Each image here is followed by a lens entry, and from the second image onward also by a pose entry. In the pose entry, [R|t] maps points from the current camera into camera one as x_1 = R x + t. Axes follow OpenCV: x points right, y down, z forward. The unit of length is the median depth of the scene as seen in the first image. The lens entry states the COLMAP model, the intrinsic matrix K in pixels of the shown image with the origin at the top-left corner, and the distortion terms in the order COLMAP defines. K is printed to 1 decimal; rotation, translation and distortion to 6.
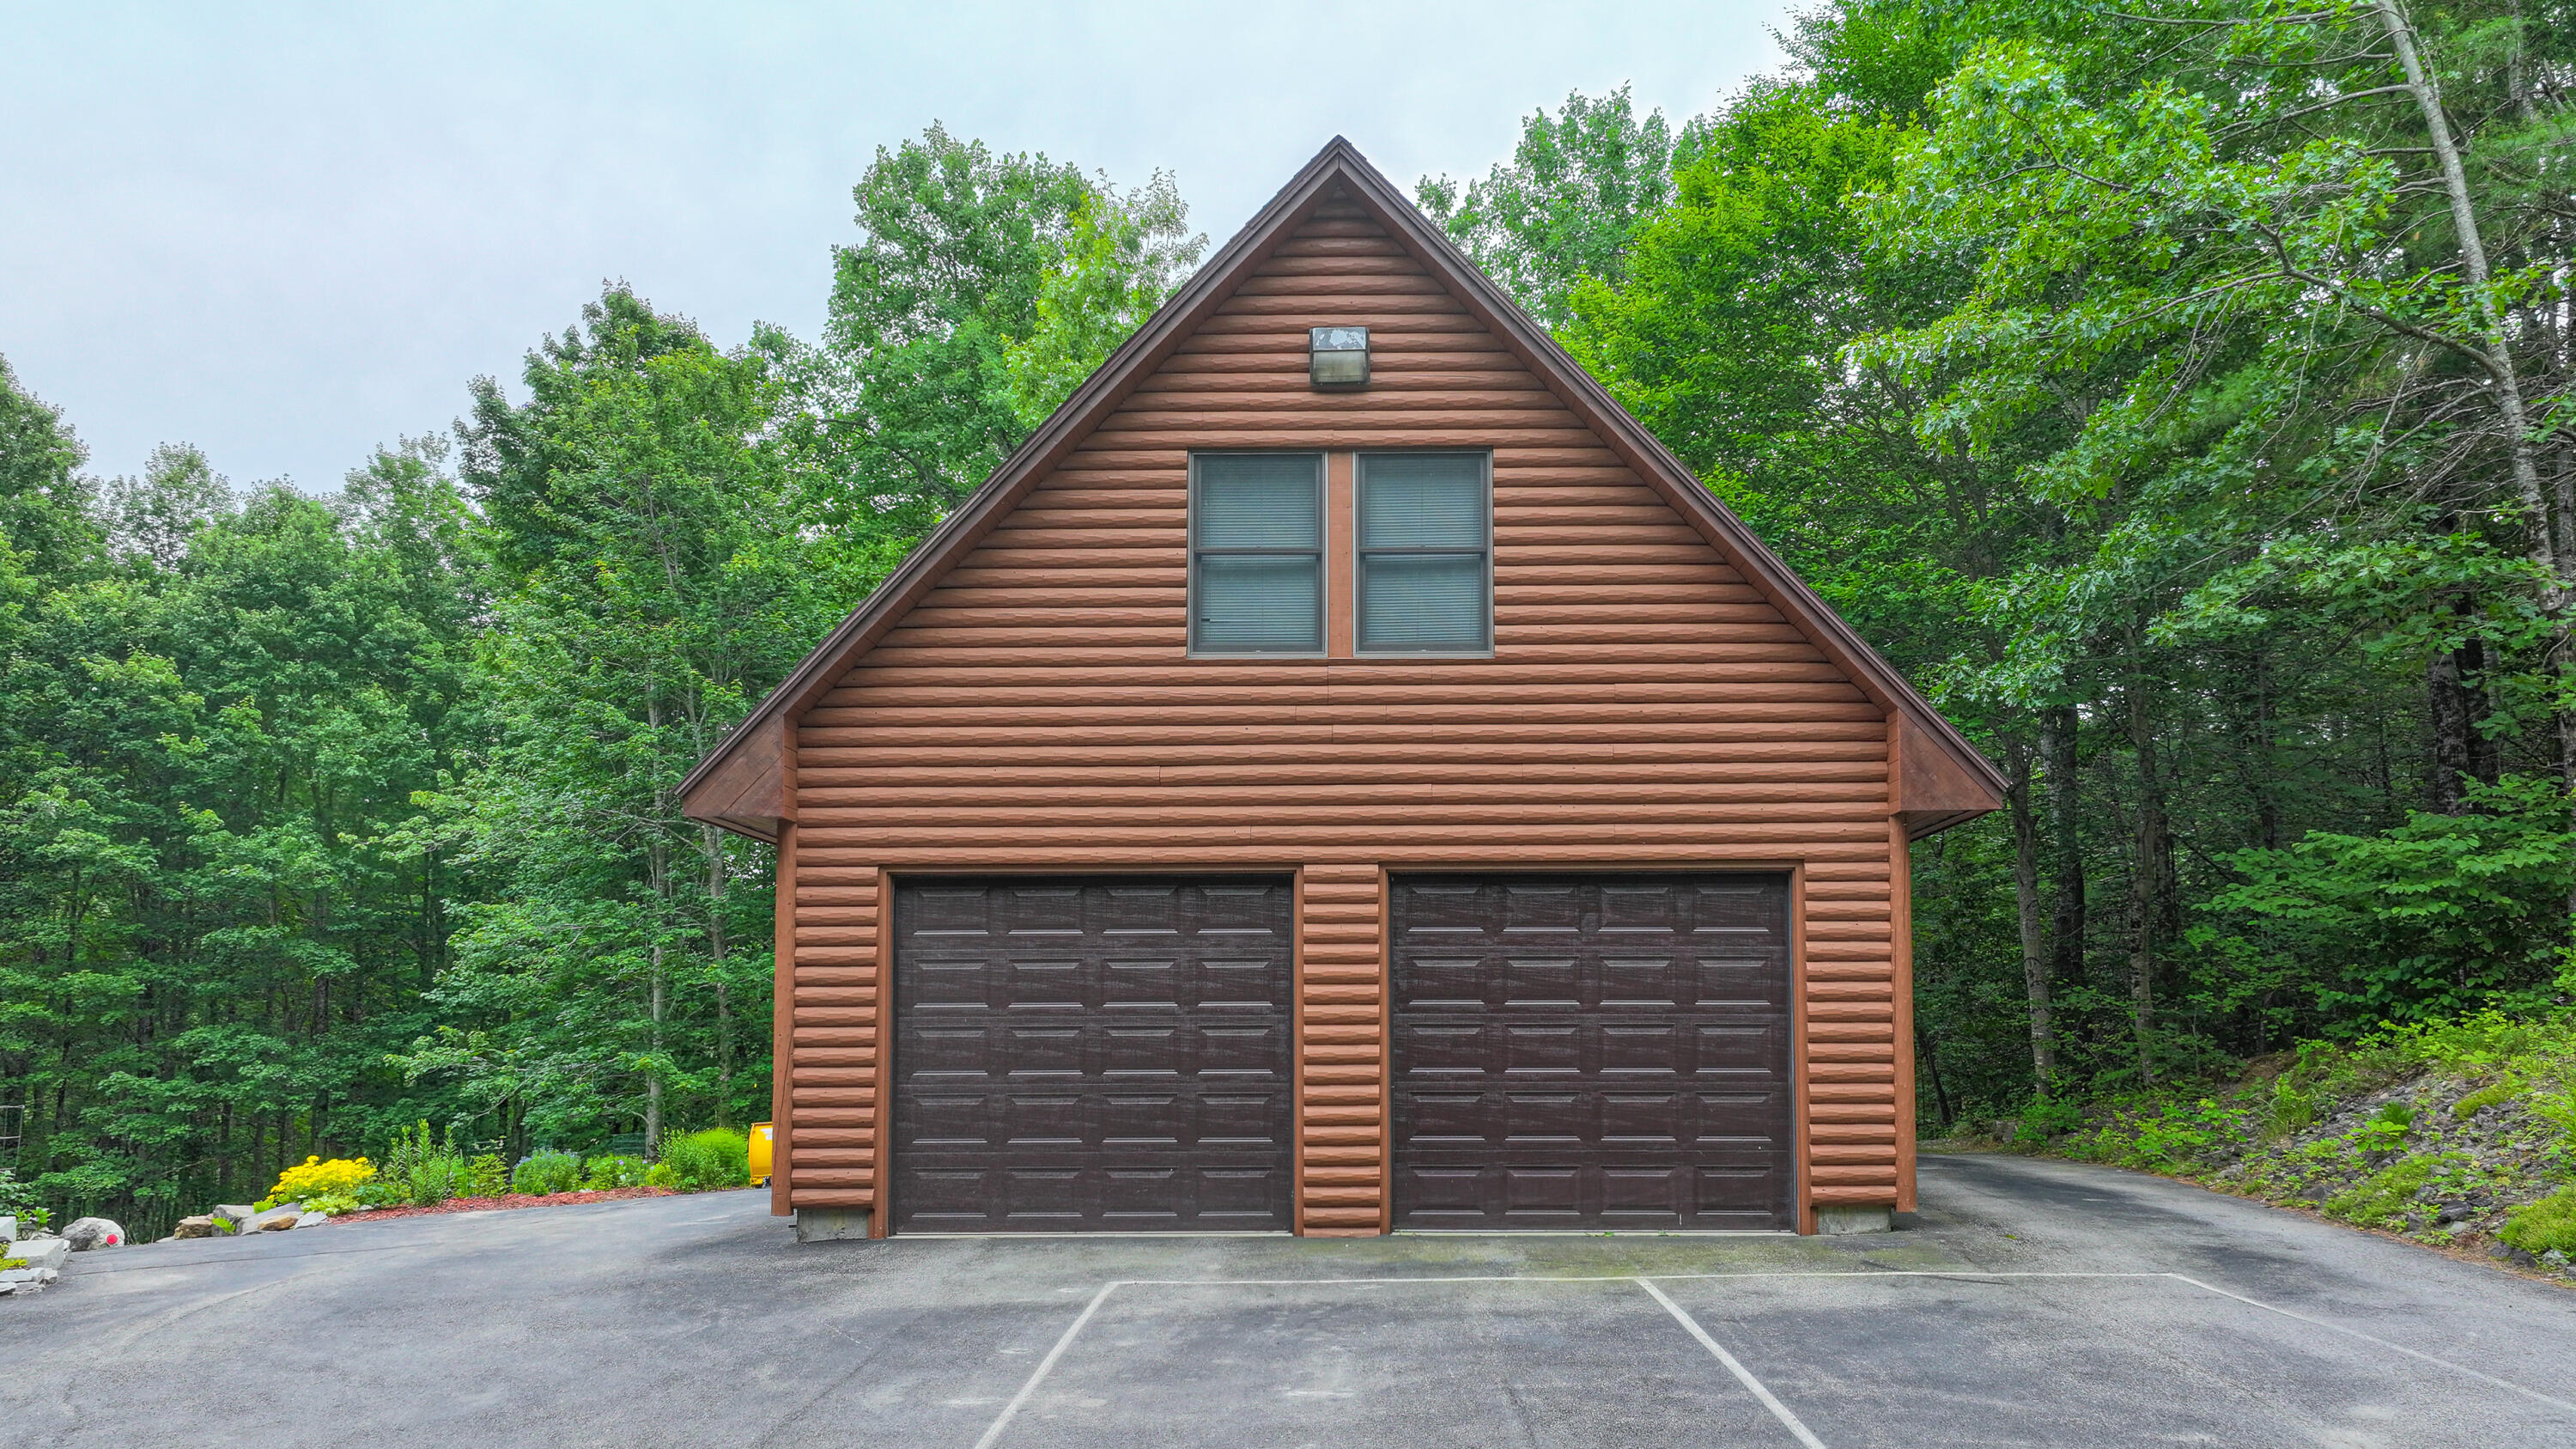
lens RADIAL K [[1892.0, 0, 1332.0], [0, 1892.0, 933.0], [0, 0, 1]] dist [-0.000210, 0.004457]
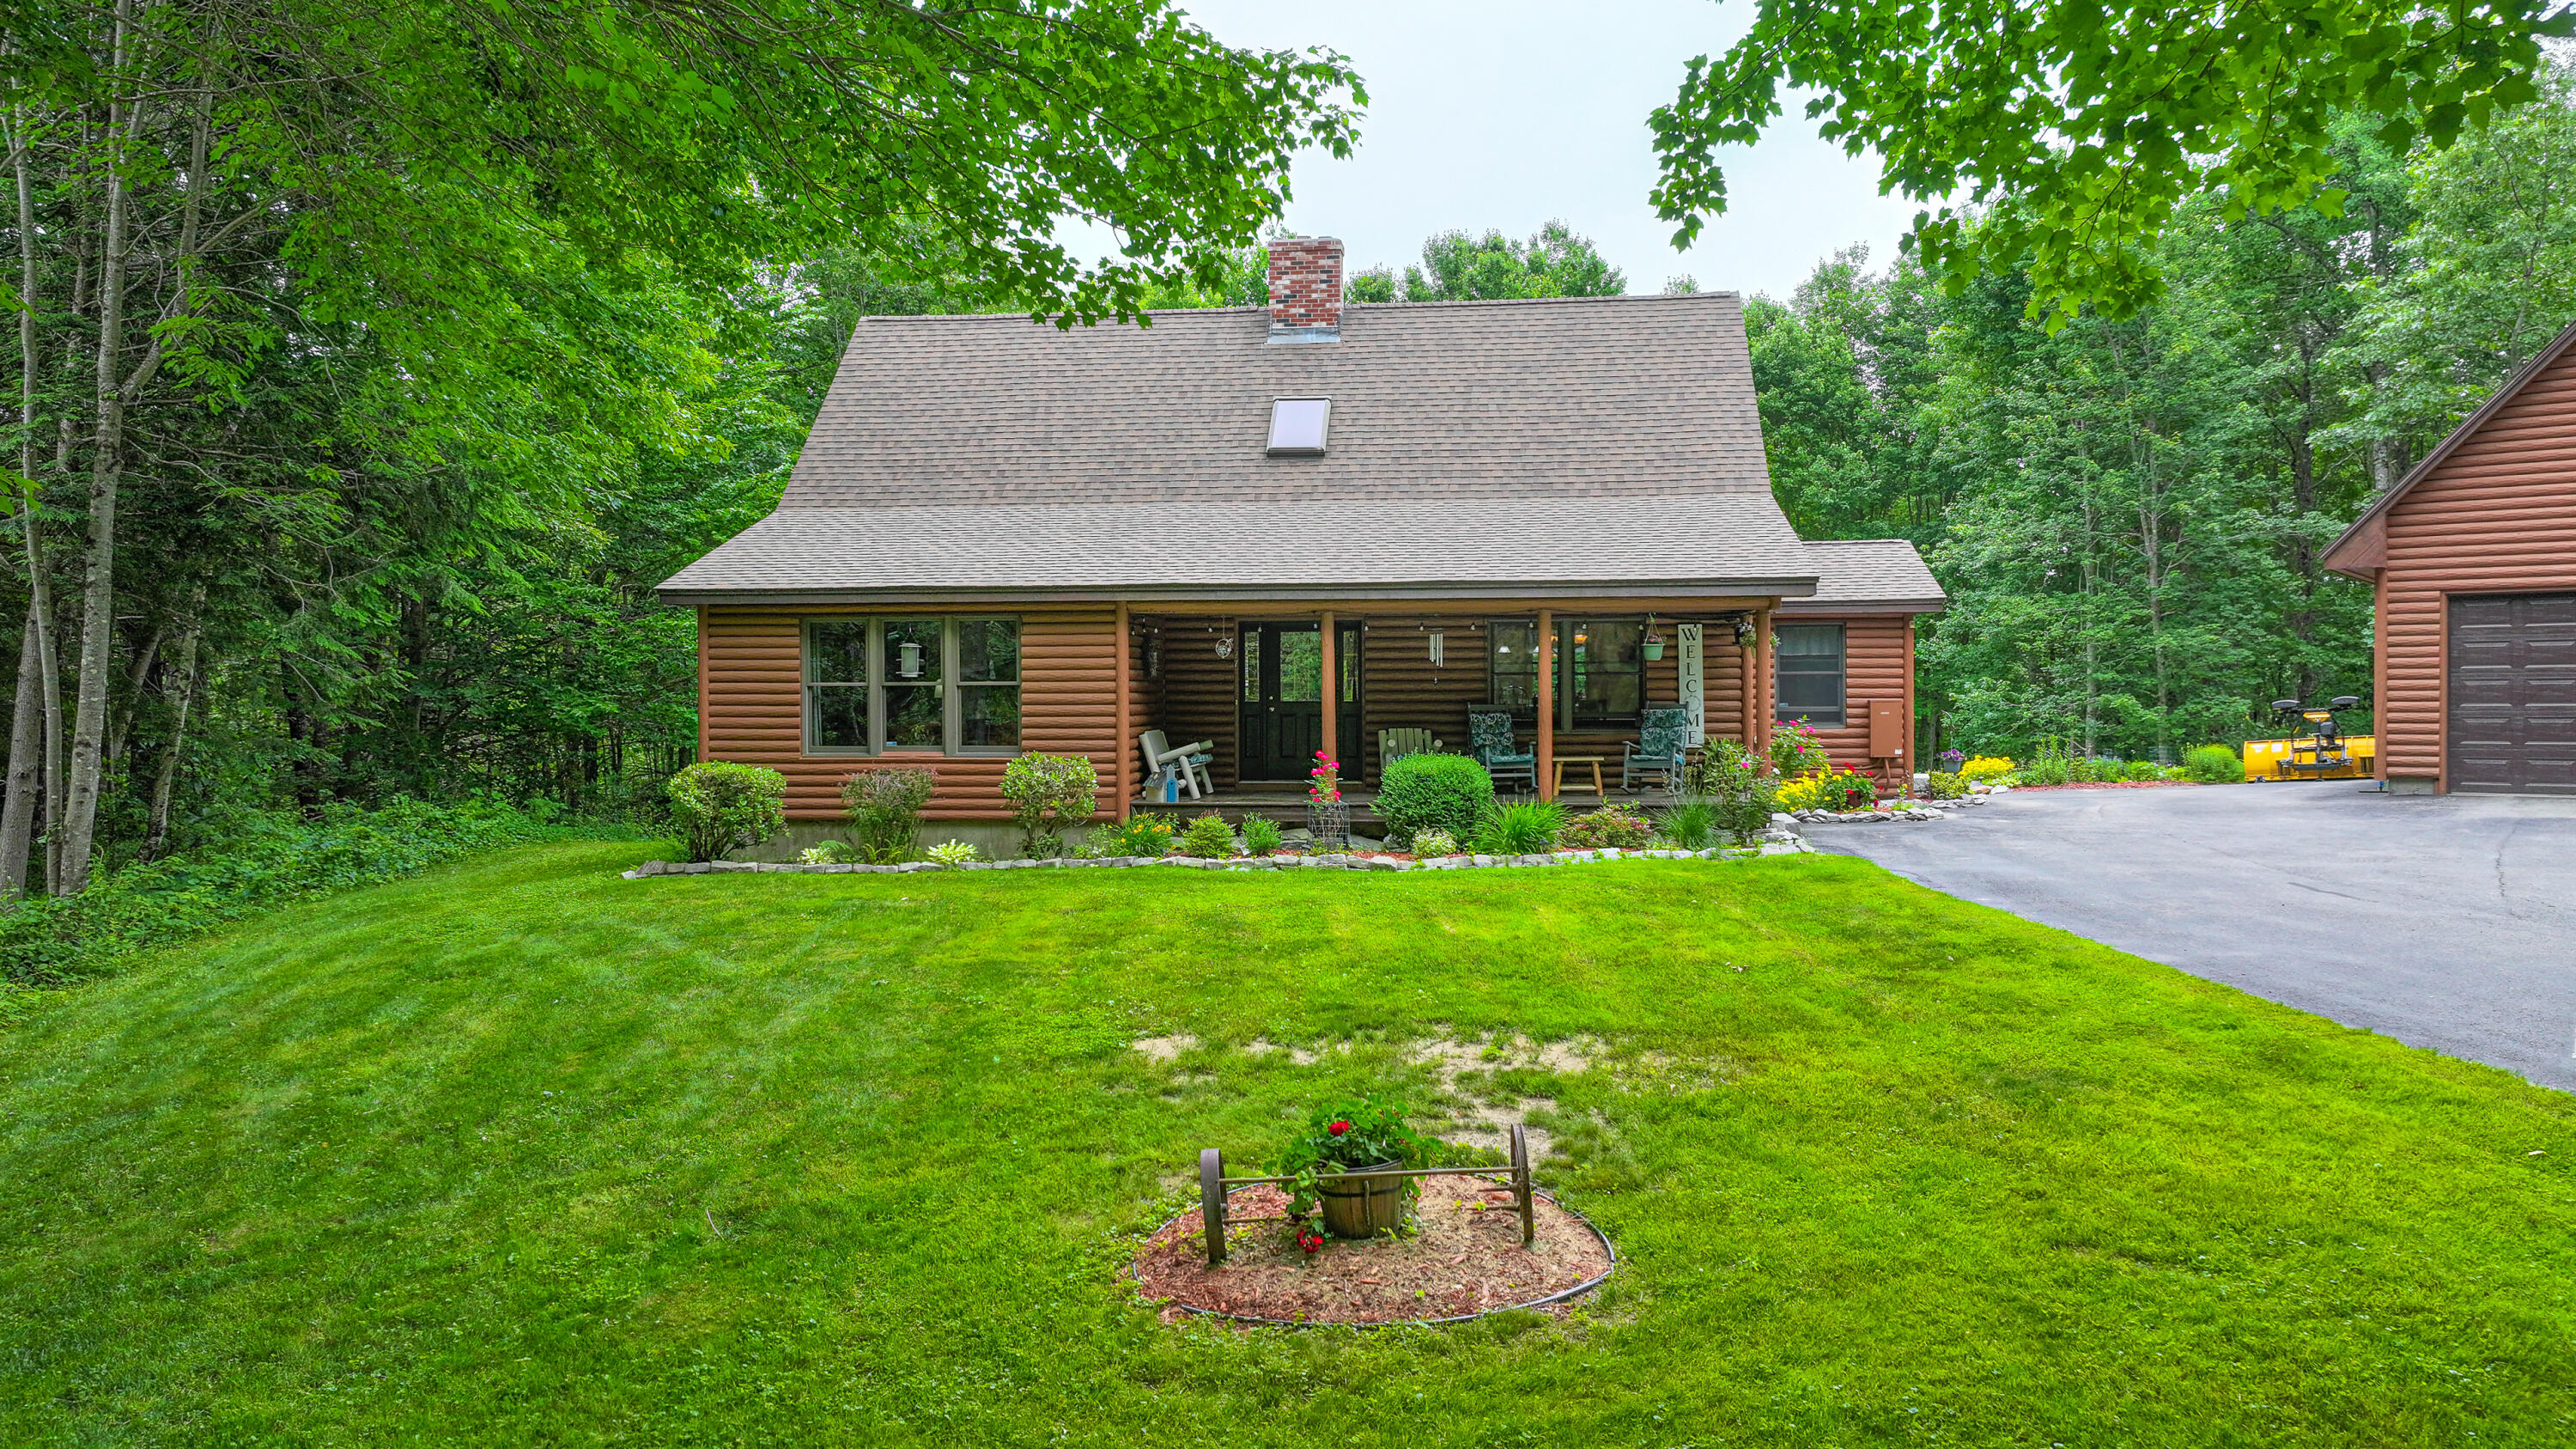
lens RADIAL K [[1828.0, 0, 1297.0], [0, 1828.0, 714.7], [0, 0, 1]] dist [0.014290, -0.005760]
pose [[0.807812, 0.005050, -0.589419, -0.085972], [0.036830, 0.997577, 0.059023, -0.060076], [0.588289, -0.069388, 0.805668, -1.053280]]
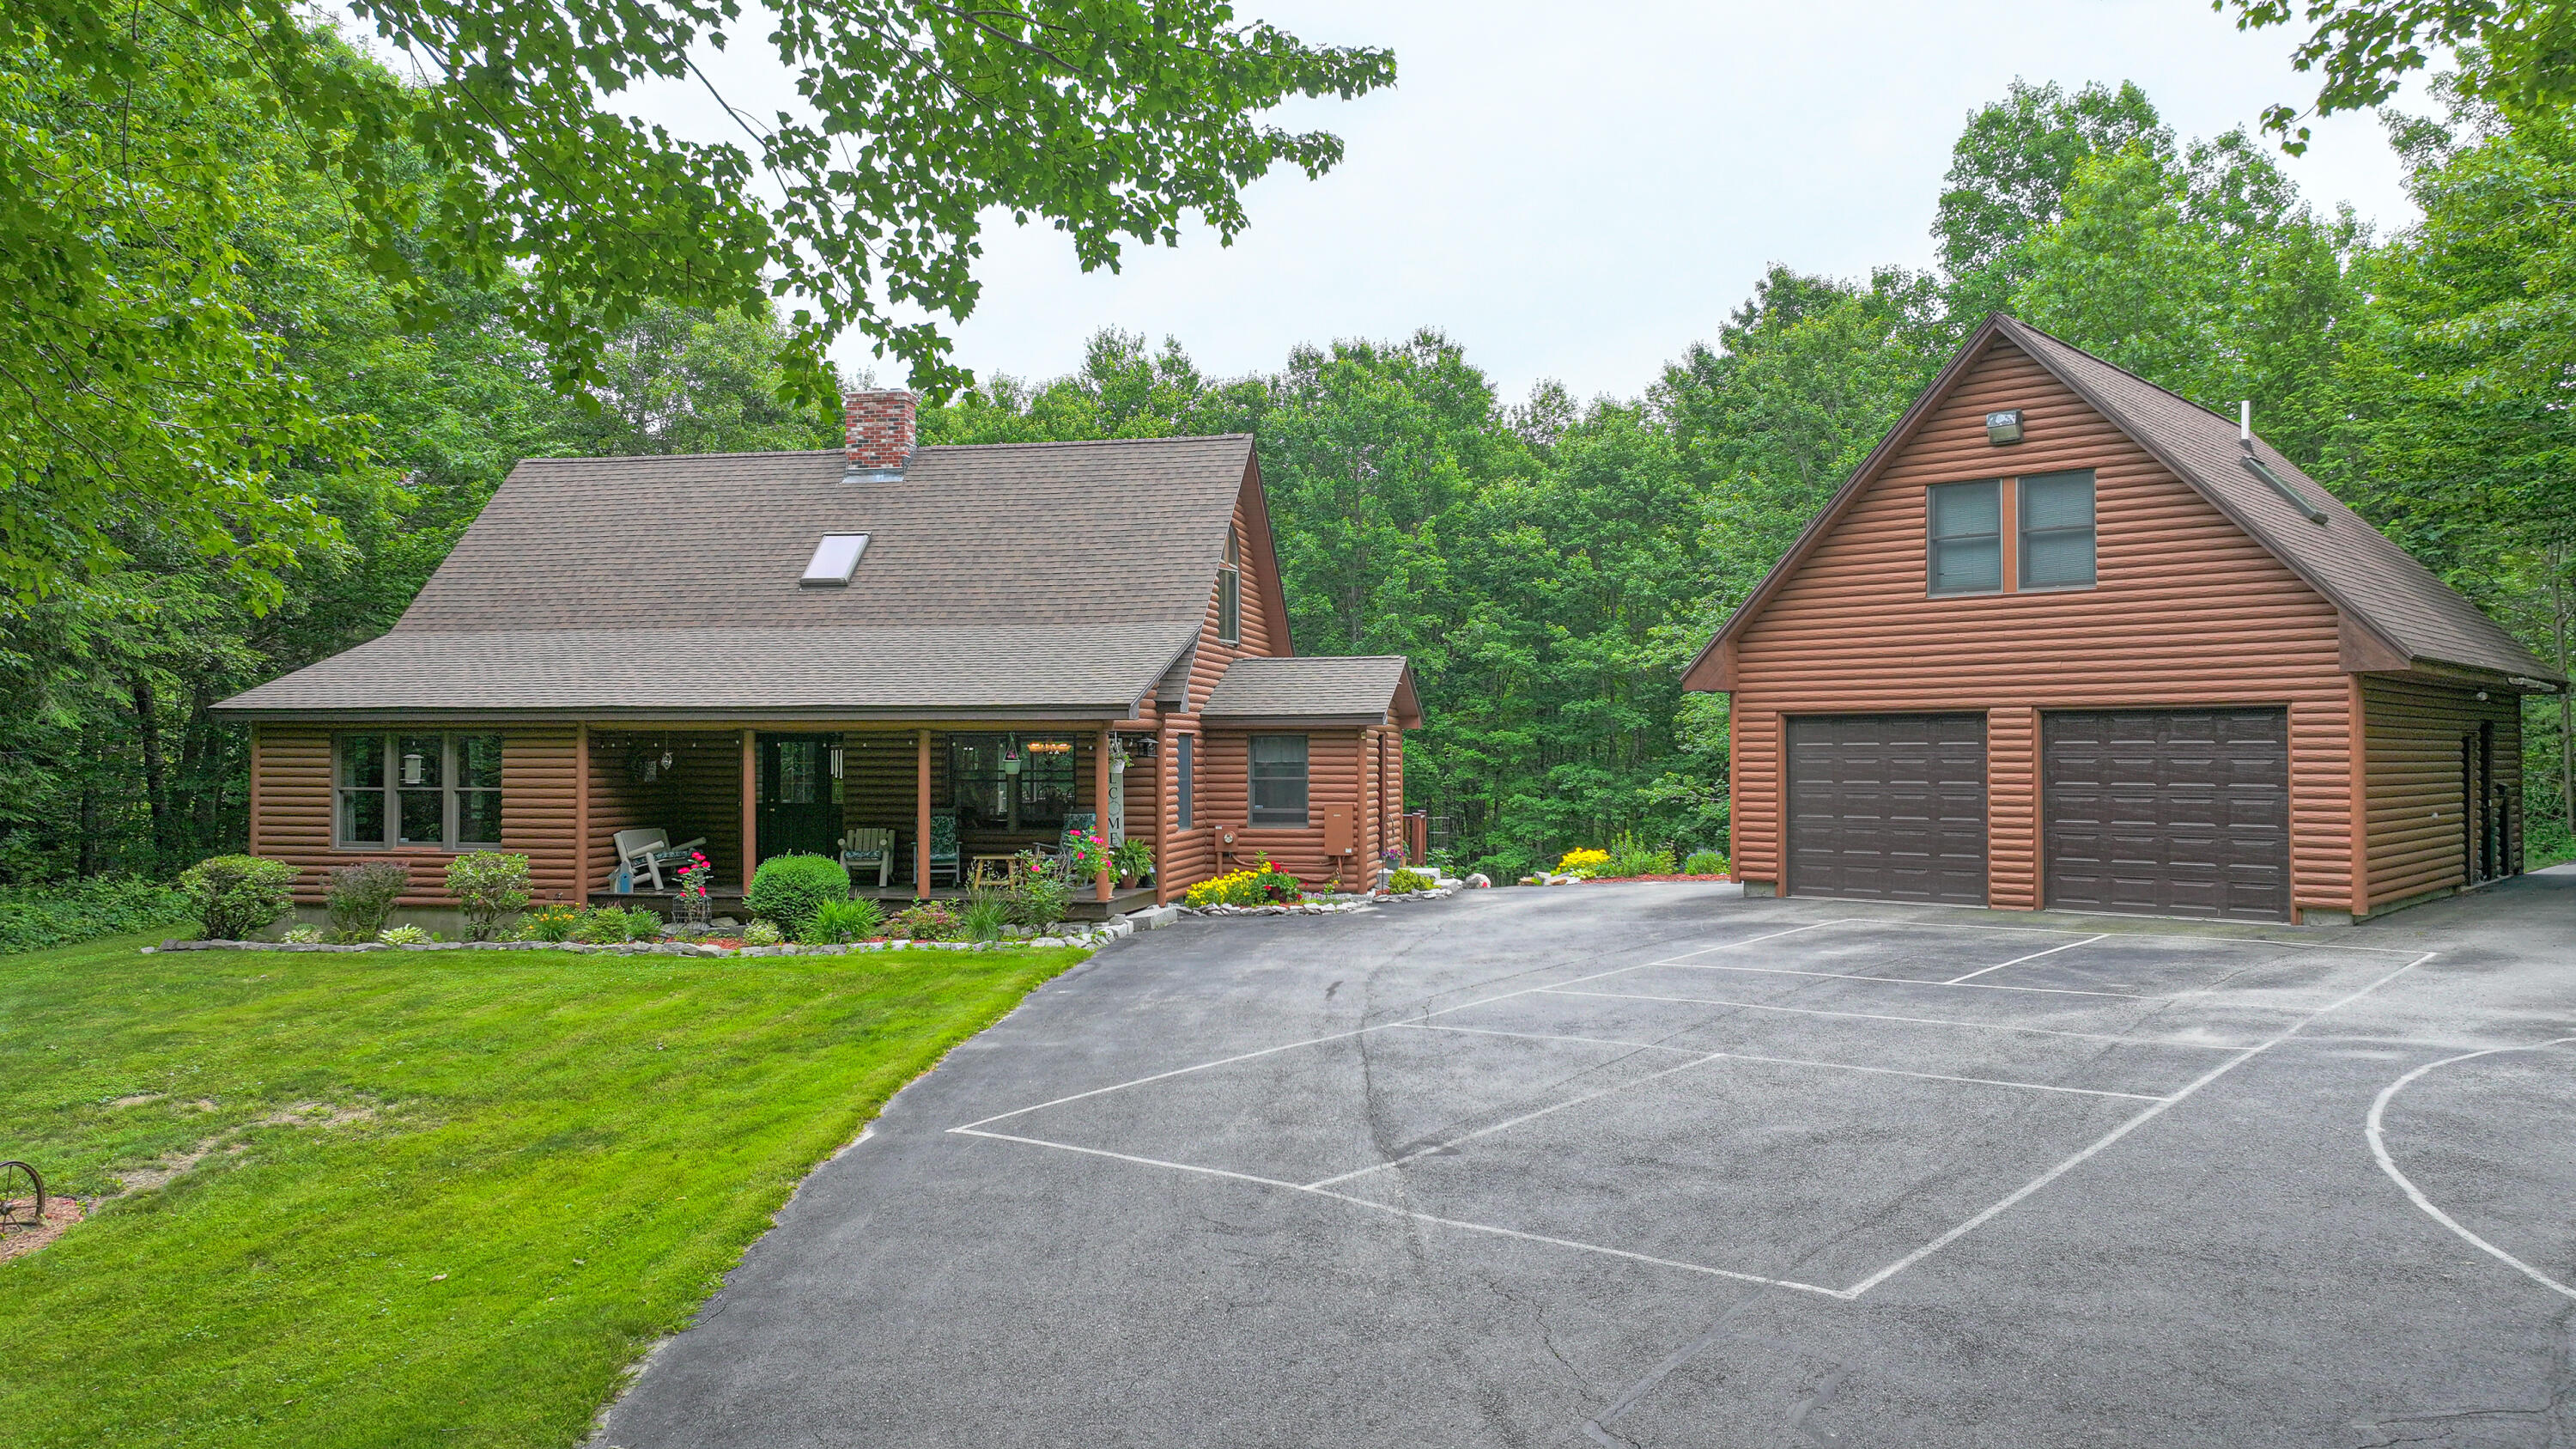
lens RADIAL K [[1814.6, 0, 1298.0], [0, 1814.6, 711.4], [0, 0, 1]] dist [0.007597, 0.000863]
pose [[0.752912, -0.013870, -0.657975, 0.631299], [0.036098, 0.999143, 0.020244, -0.091085], [0.657131, -0.038994, 0.752767, -0.760629]]
